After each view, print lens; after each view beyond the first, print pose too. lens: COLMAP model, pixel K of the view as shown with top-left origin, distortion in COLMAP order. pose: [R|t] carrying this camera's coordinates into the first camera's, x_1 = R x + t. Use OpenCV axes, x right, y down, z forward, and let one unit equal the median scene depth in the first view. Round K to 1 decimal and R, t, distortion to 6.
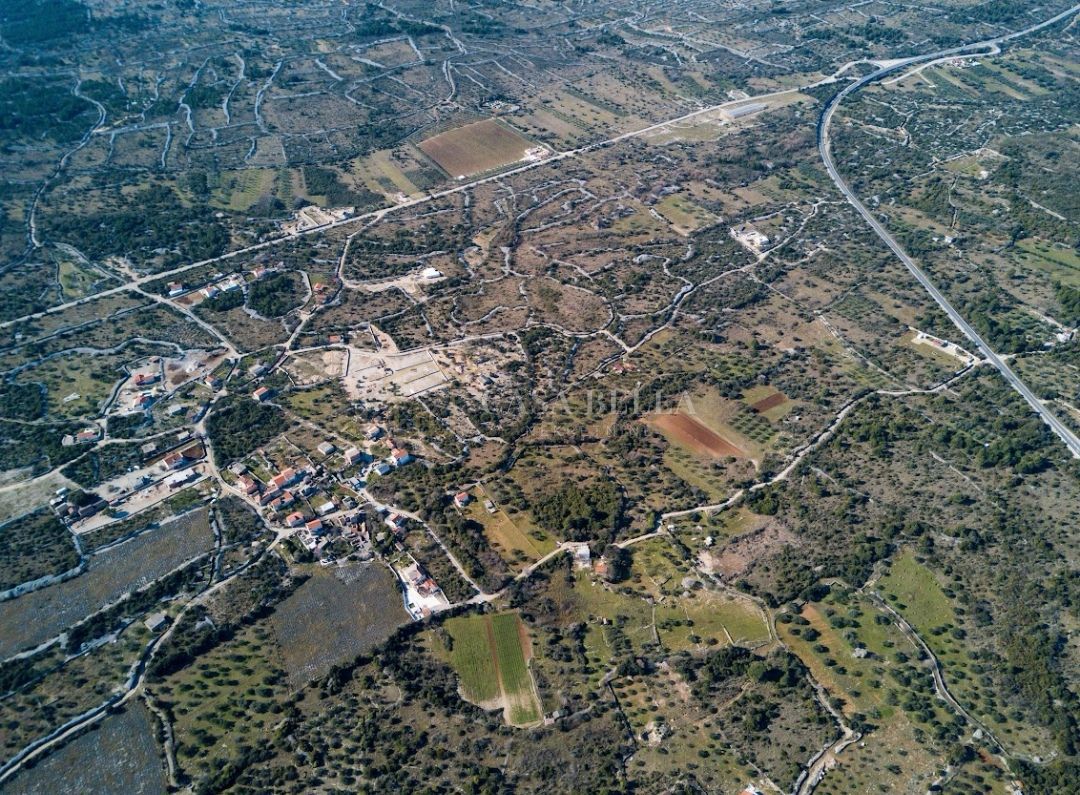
lens RADIAL K [[826.2, 0, 537.7], [0, 826.2, 396.8], [0, 0, 1]] dist [0.035095, -0.012186]
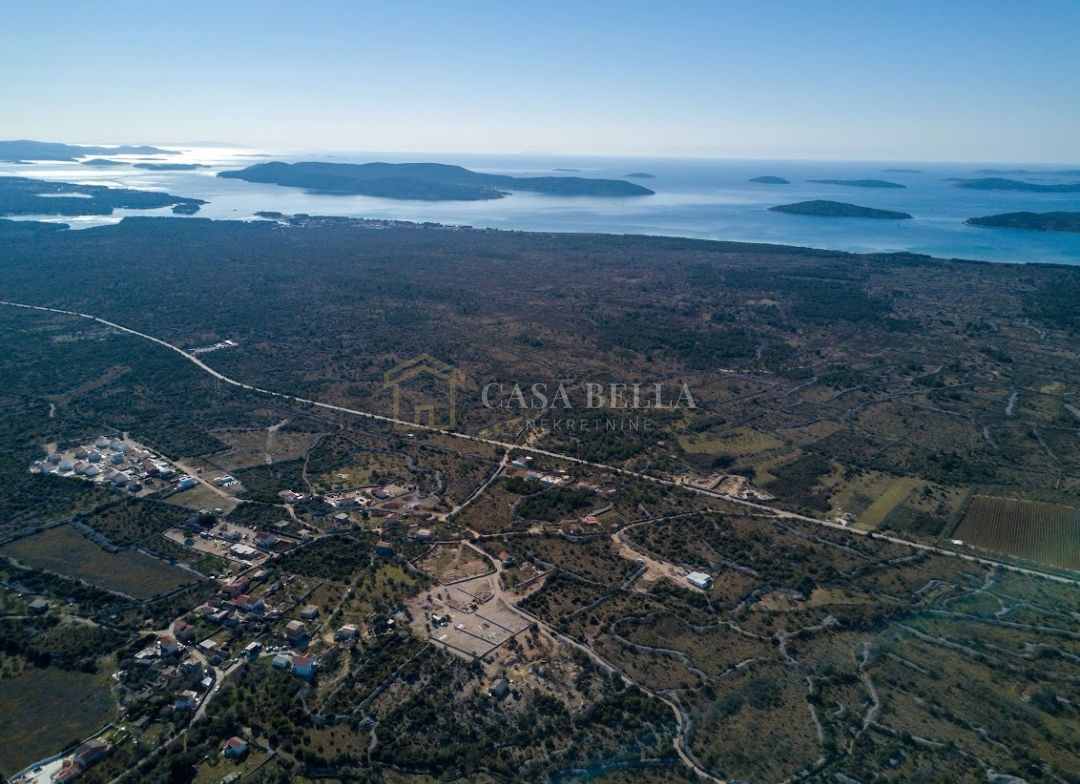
lens RADIAL K [[824.4, 0, 537.2], [0, 824.4, 390.3], [0, 0, 1]] dist [0.035442, -0.006449]
pose [[0.406798, 0.274076, -0.871434, 0.438603], [-0.604574, 0.795910, -0.031902, -0.198295], [0.684839, 0.539824, 0.489474, 0.553842]]
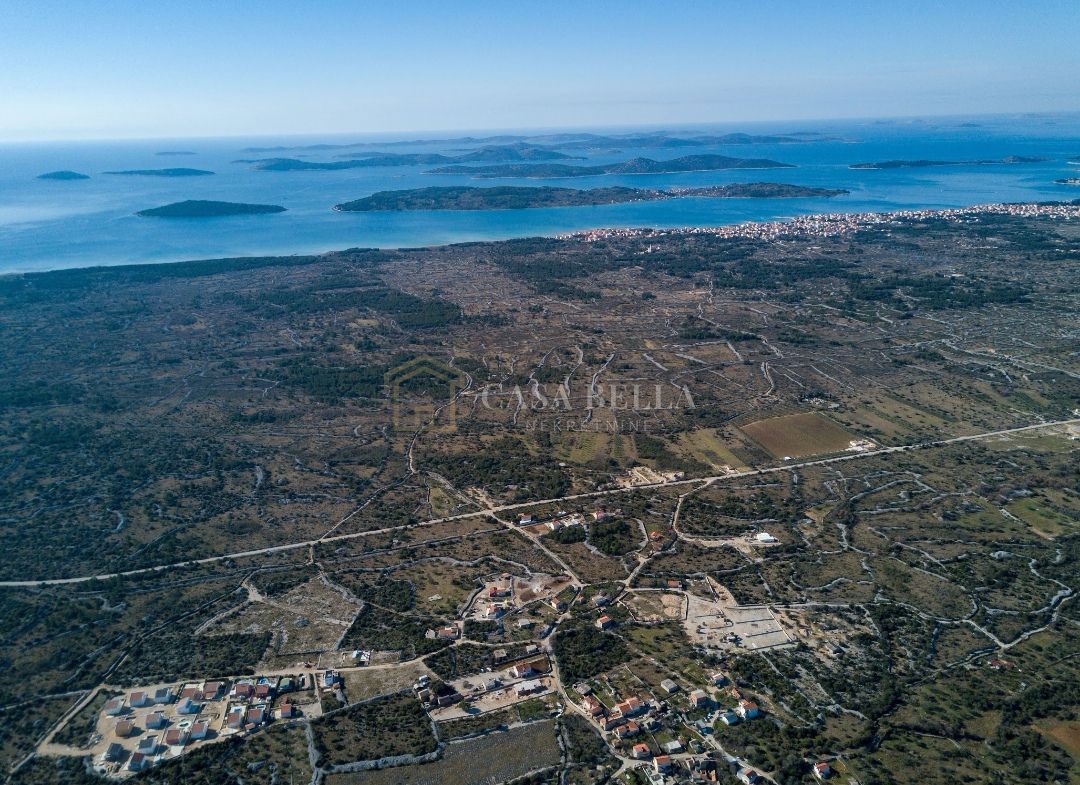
lens RADIAL K [[824.4, 0, 537.0], [0, 824.4, 393.2], [0, 0, 1]] dist [0.035442, -0.006449]
pose [[0.951062, 0.081032, -0.298187, -0.123420], [-0.183759, 0.924139, -0.334962, 0.087067], [0.248424, 0.373364, 0.893804, -0.034489]]
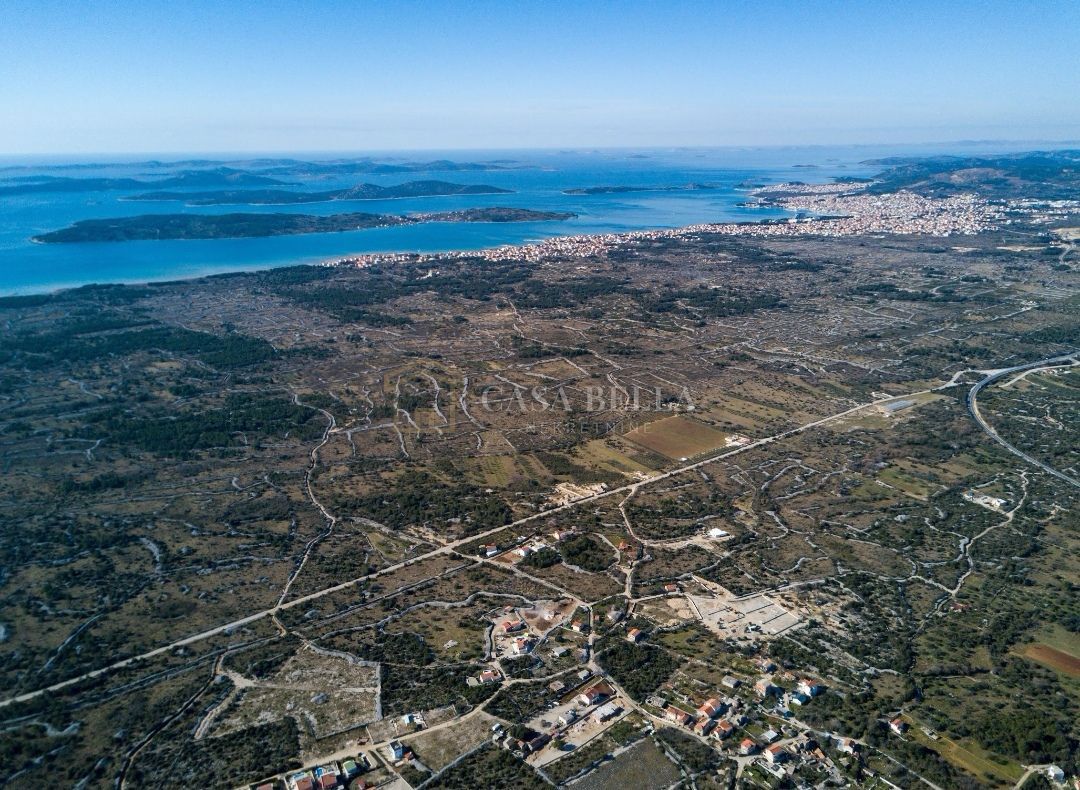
lens RADIAL K [[826.2, 0, 538.6], [0, 826.2, 389.8], [0, 0, 1]] dist [0.035095, -0.012186]
pose [[0.999257, -0.013401, 0.036149, -0.459204], [0.026546, 0.919128, -0.393063, 0.111862], [-0.027958, 0.393730, 0.918801, -0.064295]]
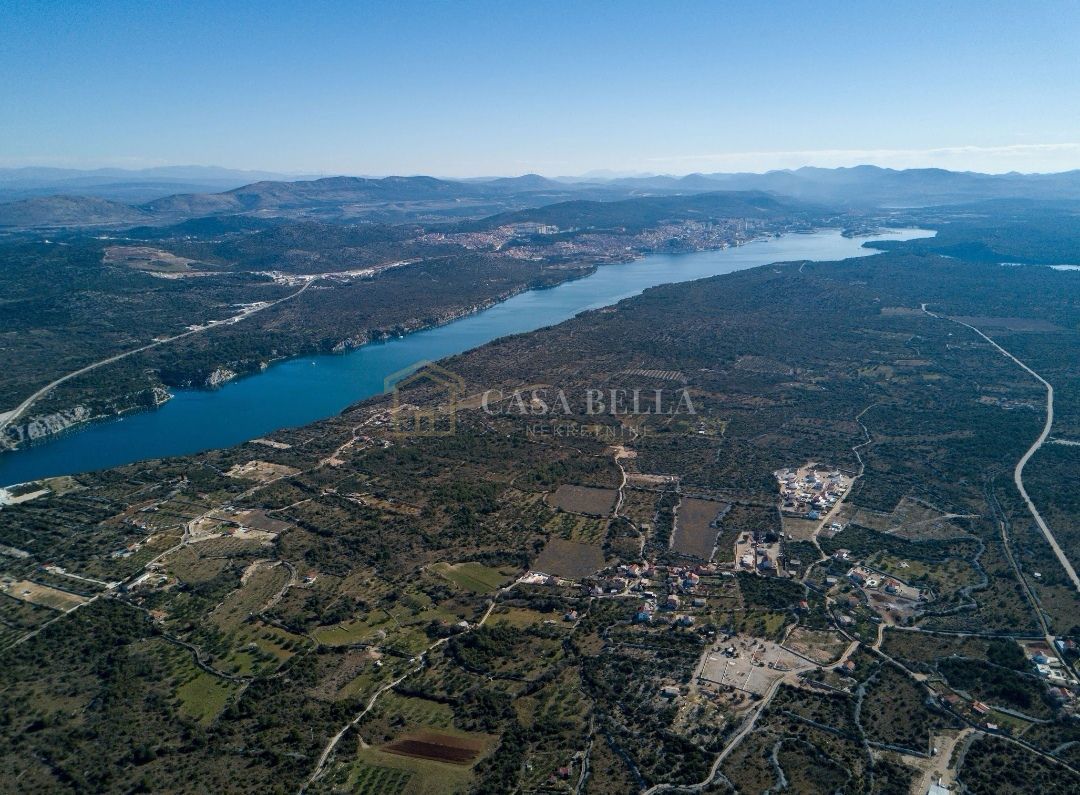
lens RADIAL K [[826.2, 0, 536.2], [0, 826.2, 399.8], [0, 0, 1]] dist [0.035095, -0.012186]
pose [[-0.817691, 0.167678, -0.550696, 0.485619], [-0.354290, 0.607410, 0.711008, -0.779925], [0.453719, 0.776490, -0.437267, 1.045824]]
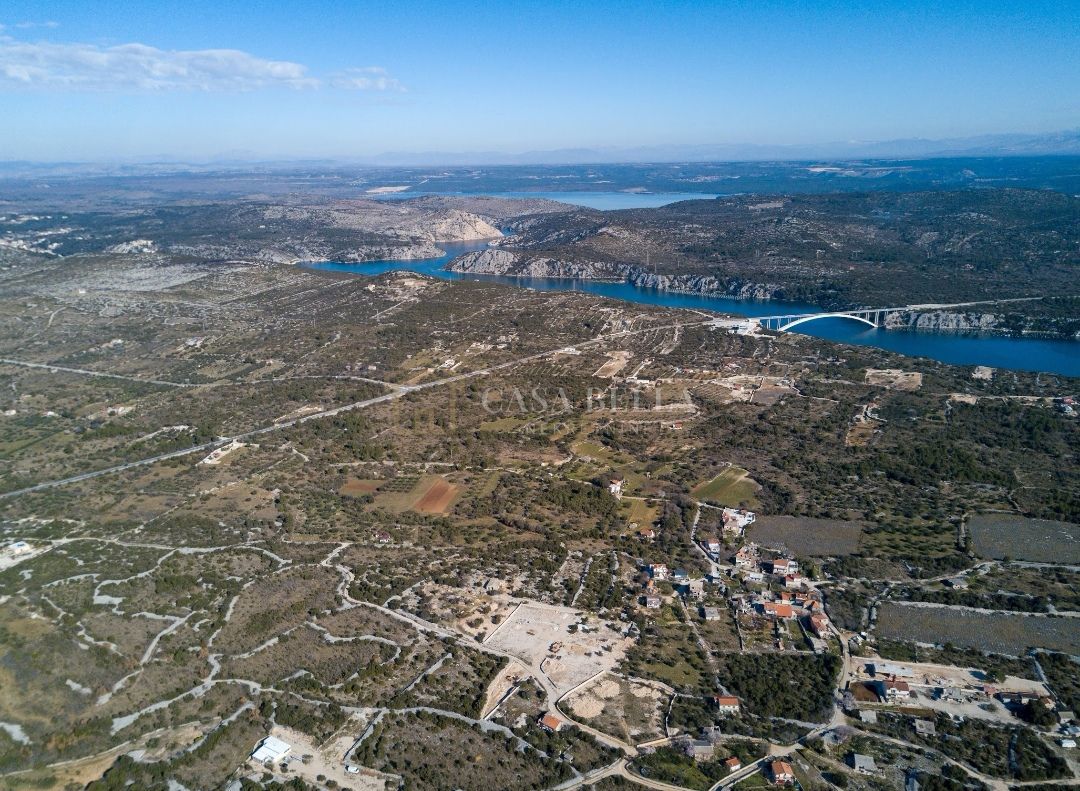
lens RADIAL K [[826.2, 0, 528.6], [0, 826.2, 399.3], [0, 0, 1]] dist [0.035095, -0.012186]
pose [[-0.606200, -0.204180, 0.768656, -0.639270], [0.526968, 0.620758, 0.580486, -0.556037], [-0.595673, 0.756948, -0.268707, 1.023504]]
